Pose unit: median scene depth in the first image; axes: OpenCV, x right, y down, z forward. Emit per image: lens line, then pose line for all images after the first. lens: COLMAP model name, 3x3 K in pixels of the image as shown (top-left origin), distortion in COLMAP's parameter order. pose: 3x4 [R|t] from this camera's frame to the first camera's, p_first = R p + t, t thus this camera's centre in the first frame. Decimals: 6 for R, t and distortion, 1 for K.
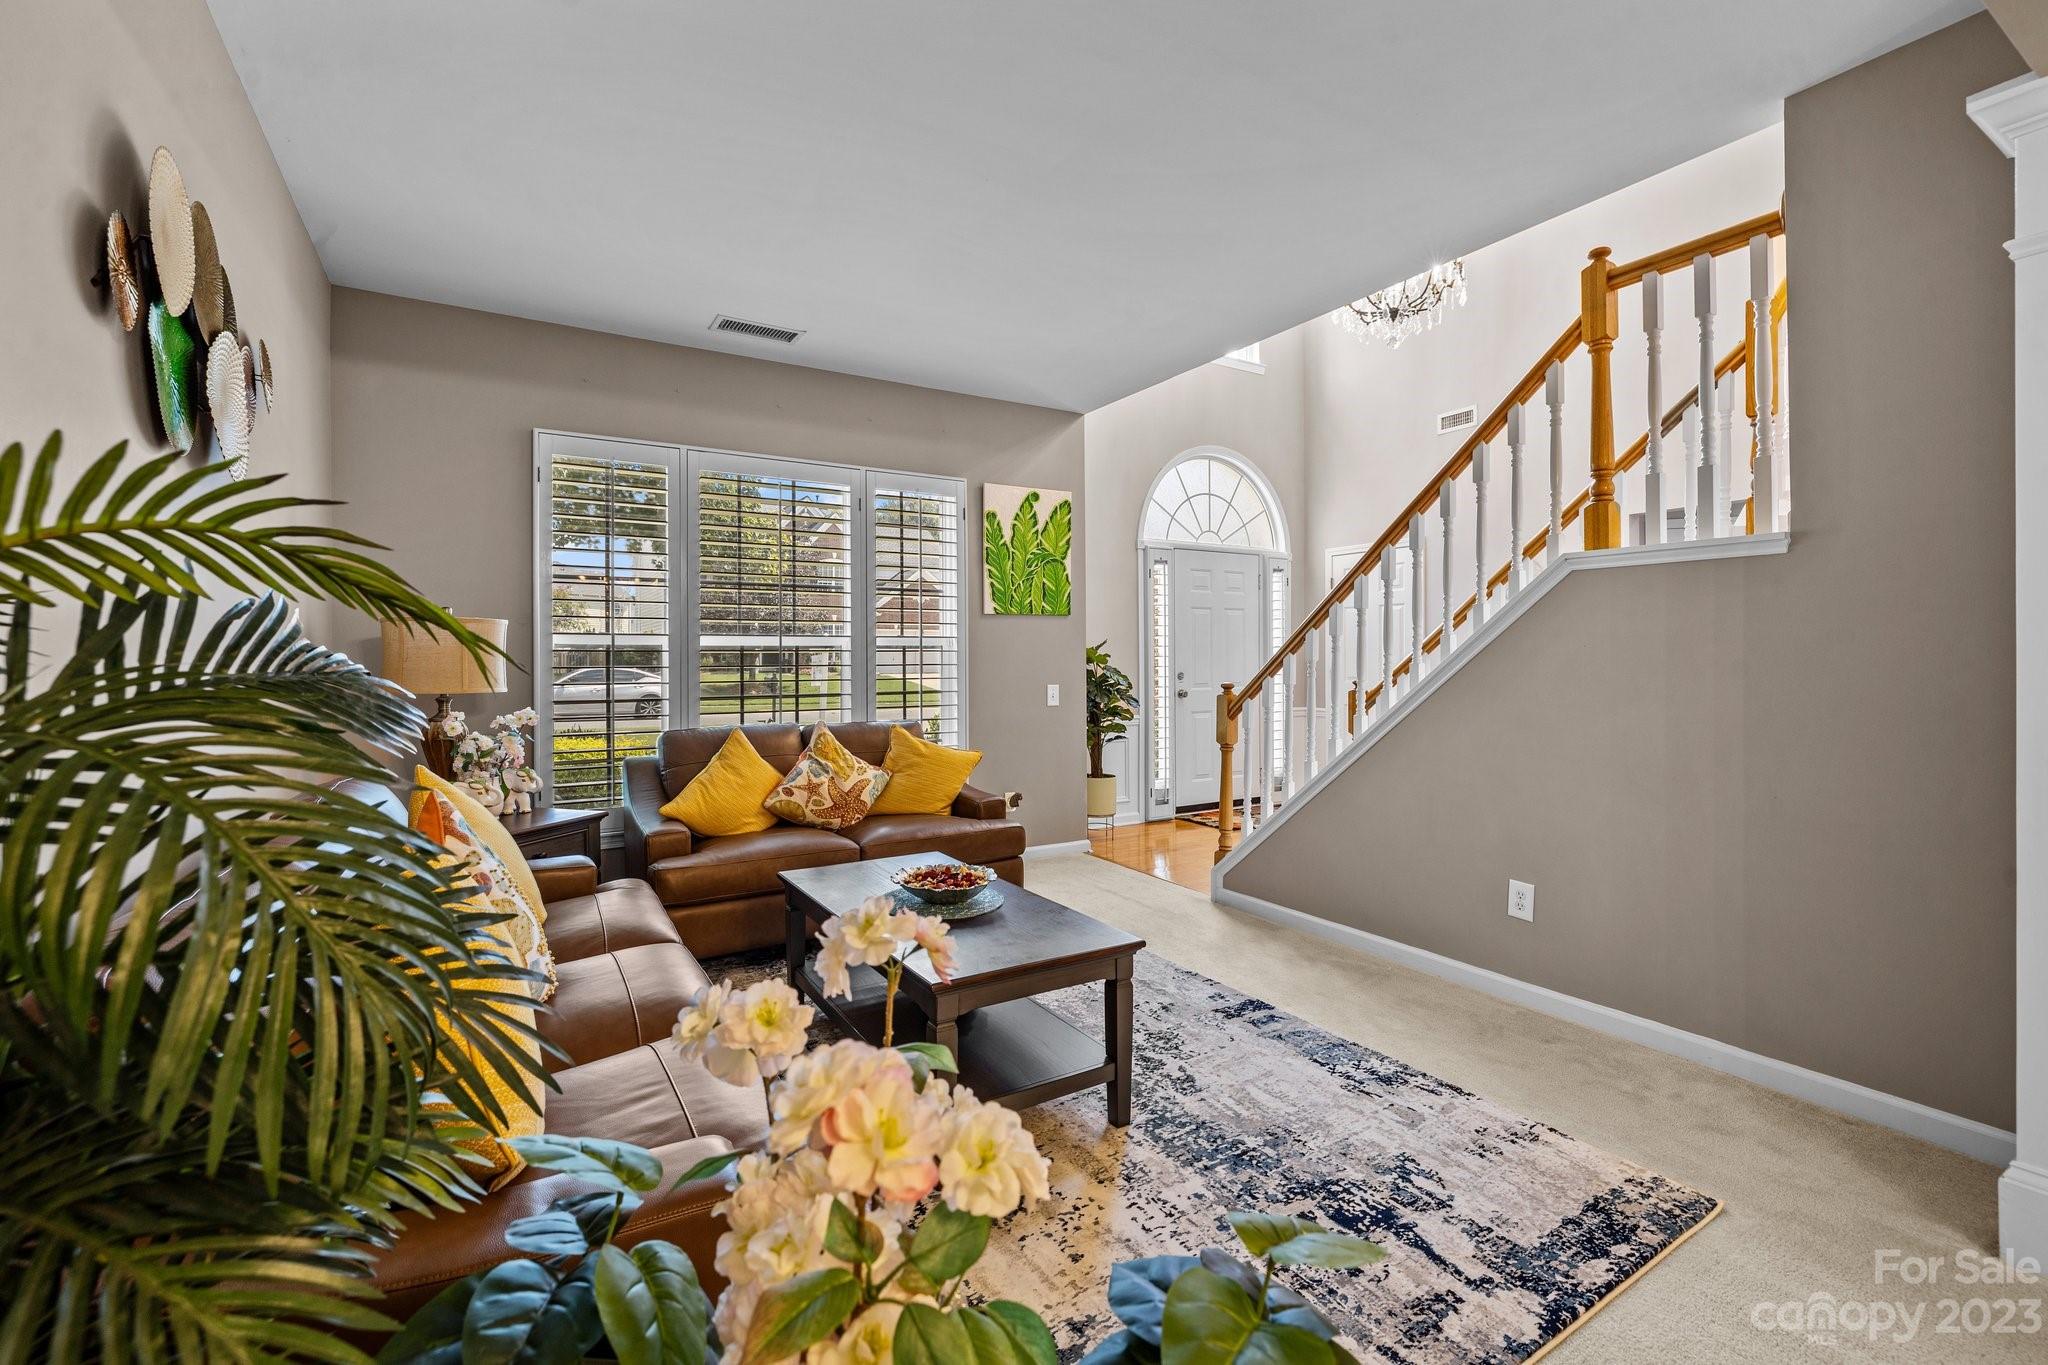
lens RADIAL K [[878.0, 0, 1026.7], [0, 878.0, 673.0], [0, 0, 1]] dist [-0.005251, -0.000851]
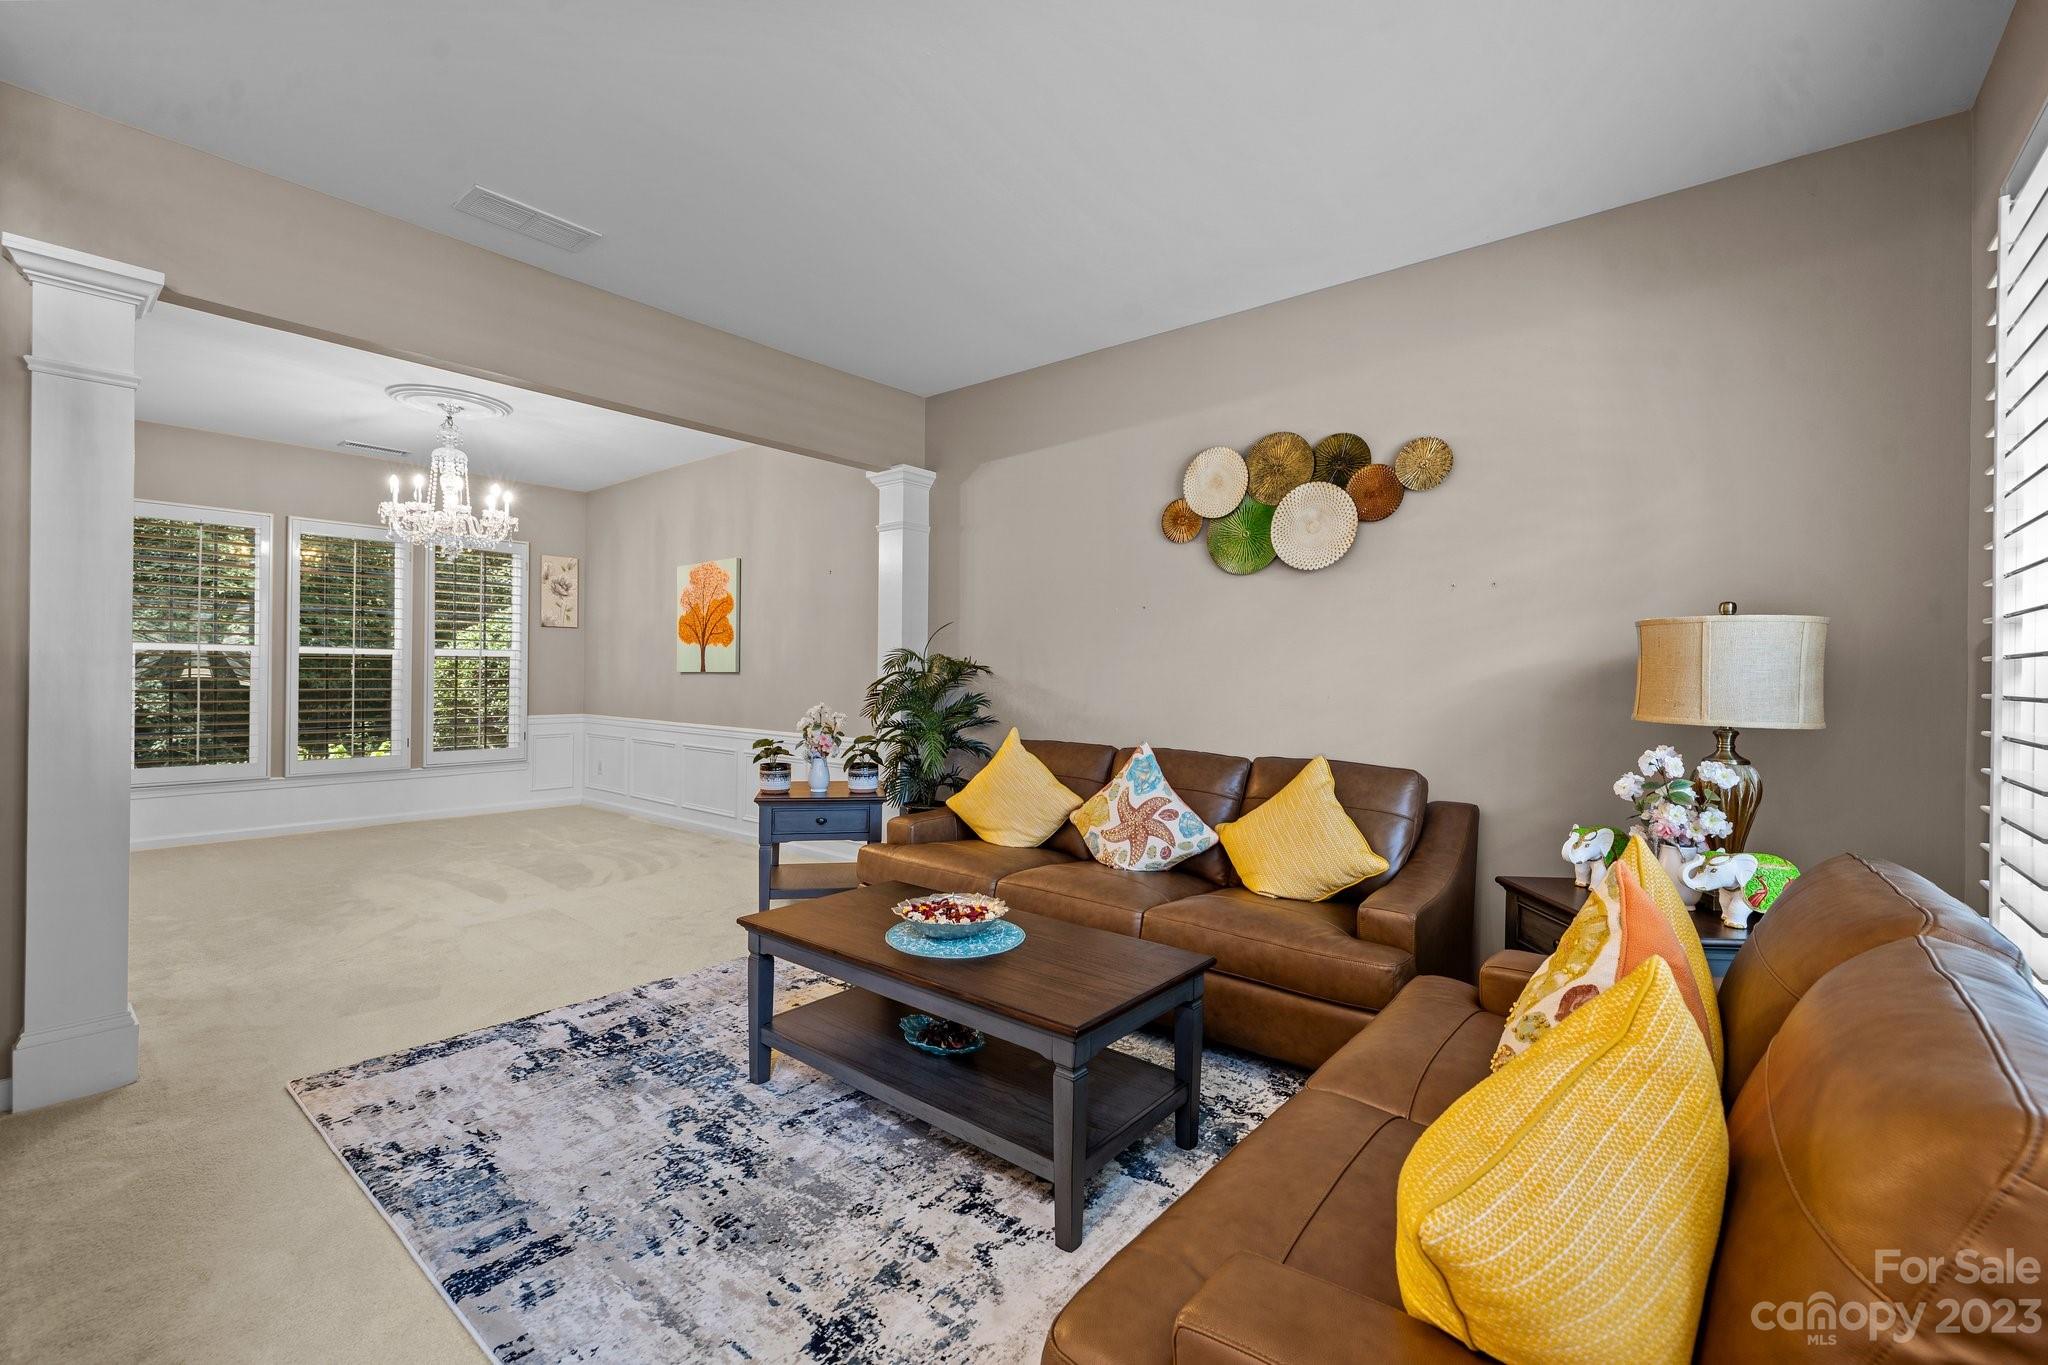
lens RADIAL K [[878.0, 0, 1026.9], [0, 878.0, 674.4], [0, 0, 1]] dist [-0.005251, -0.000851]
pose [[-0.946390, -0.004779, -0.322992, 0.152860], [-0.010085, 0.999840, 0.014755, -0.029835], [0.322870, 0.017221, -0.946287, 2.258139]]
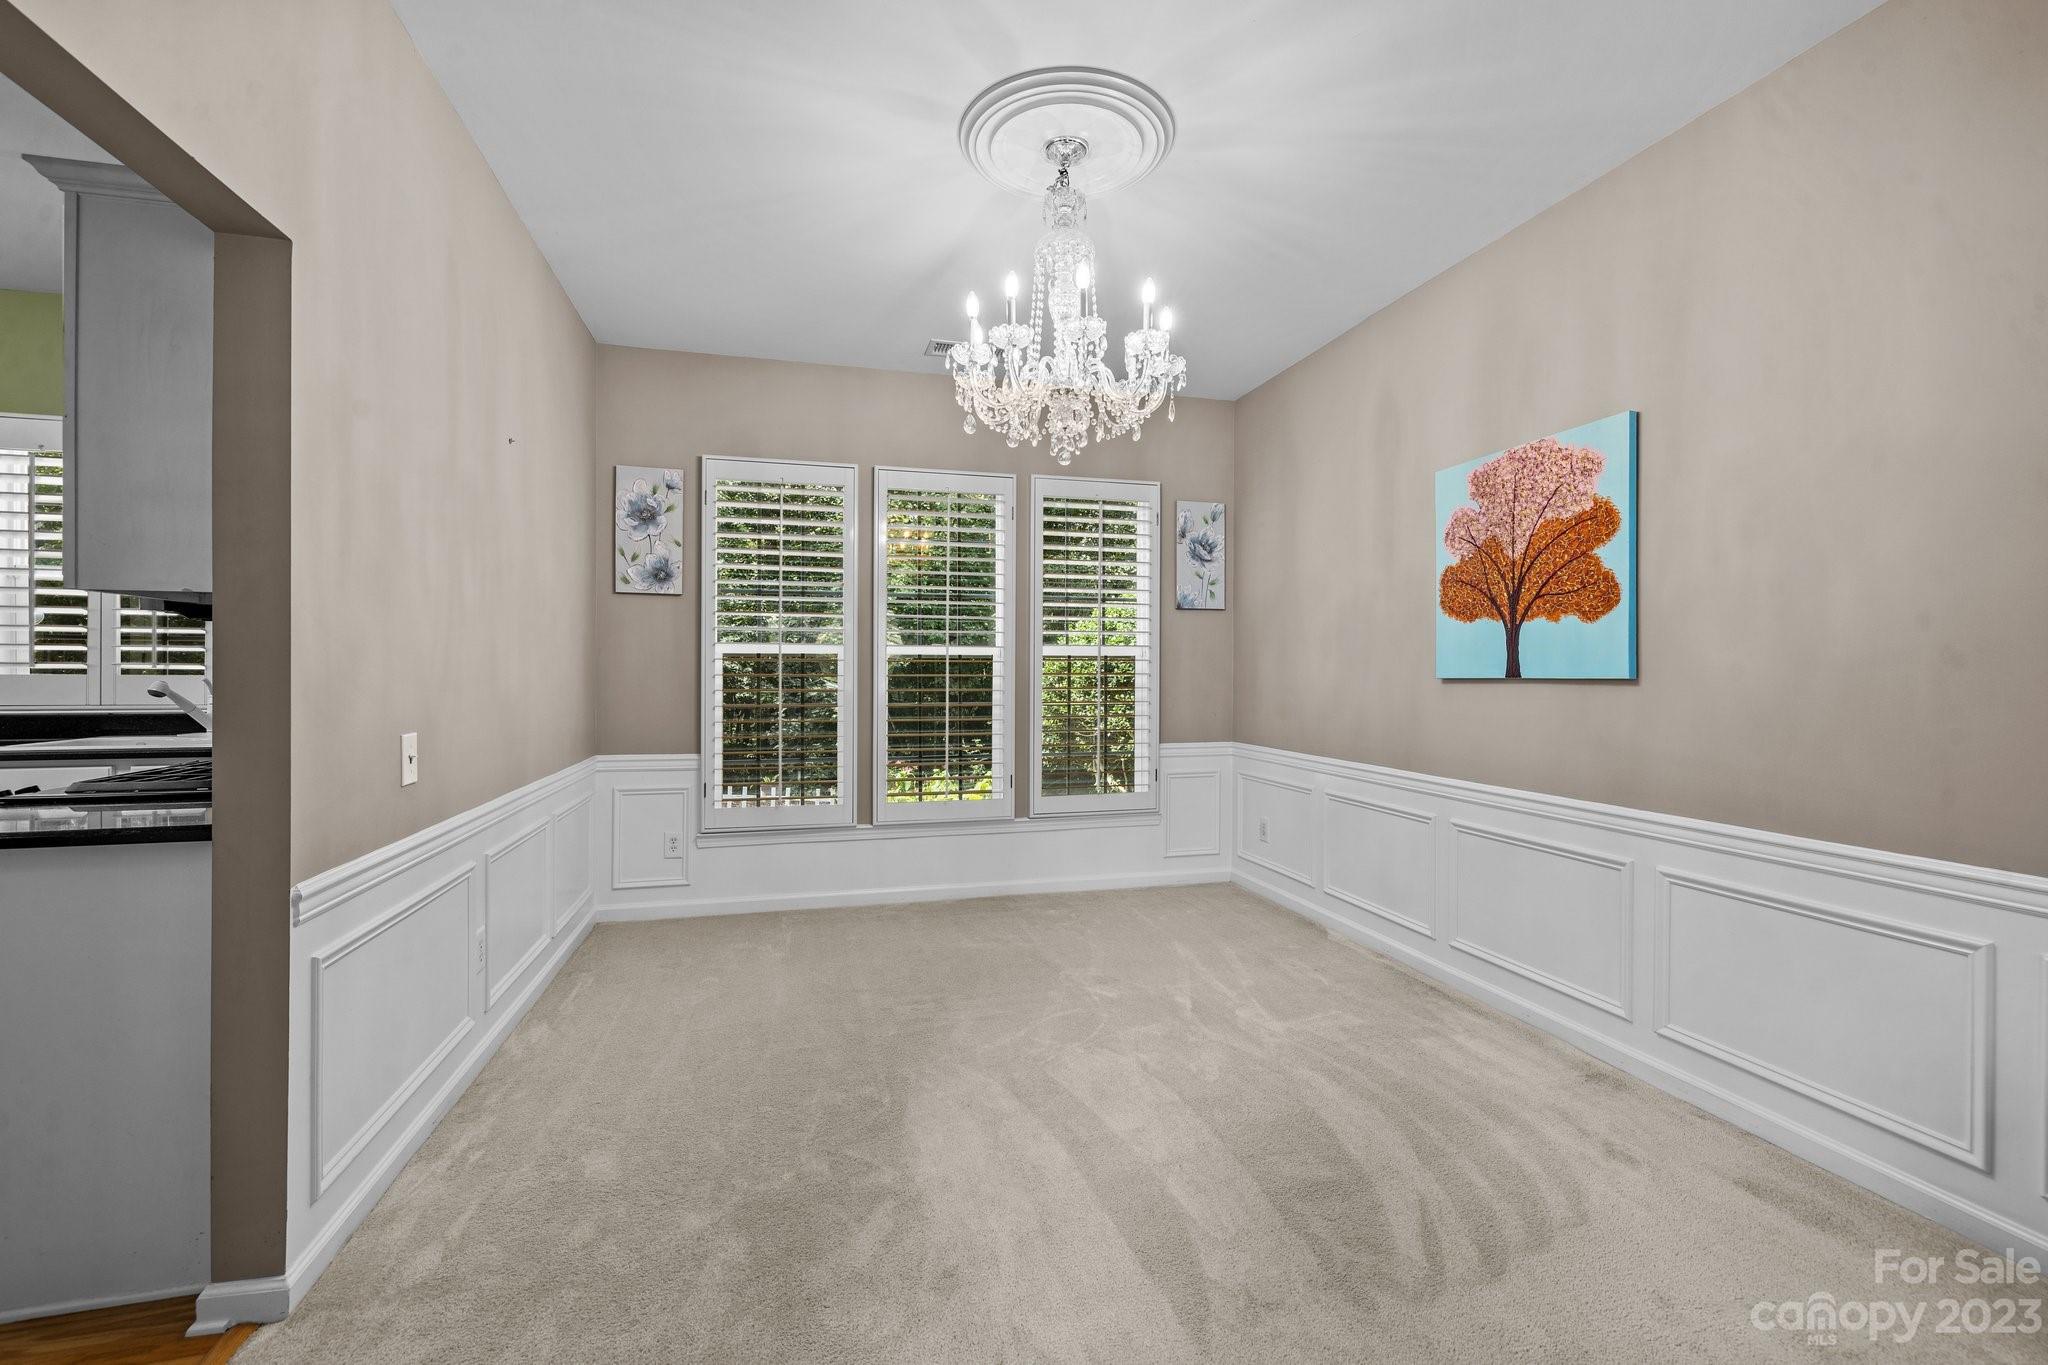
lens RADIAL K [[878.0, 0, 1022.8], [0, 878.0, 673.9], [0, 0, 1]] dist [-0.005251, -0.000851]
pose [[-0.958360, 0.000936, 0.285561, 0.305858], [0.005331, 0.999879, 0.014612, -0.024695], [-0.285513, 0.015526, -0.958249, 1.692389]]
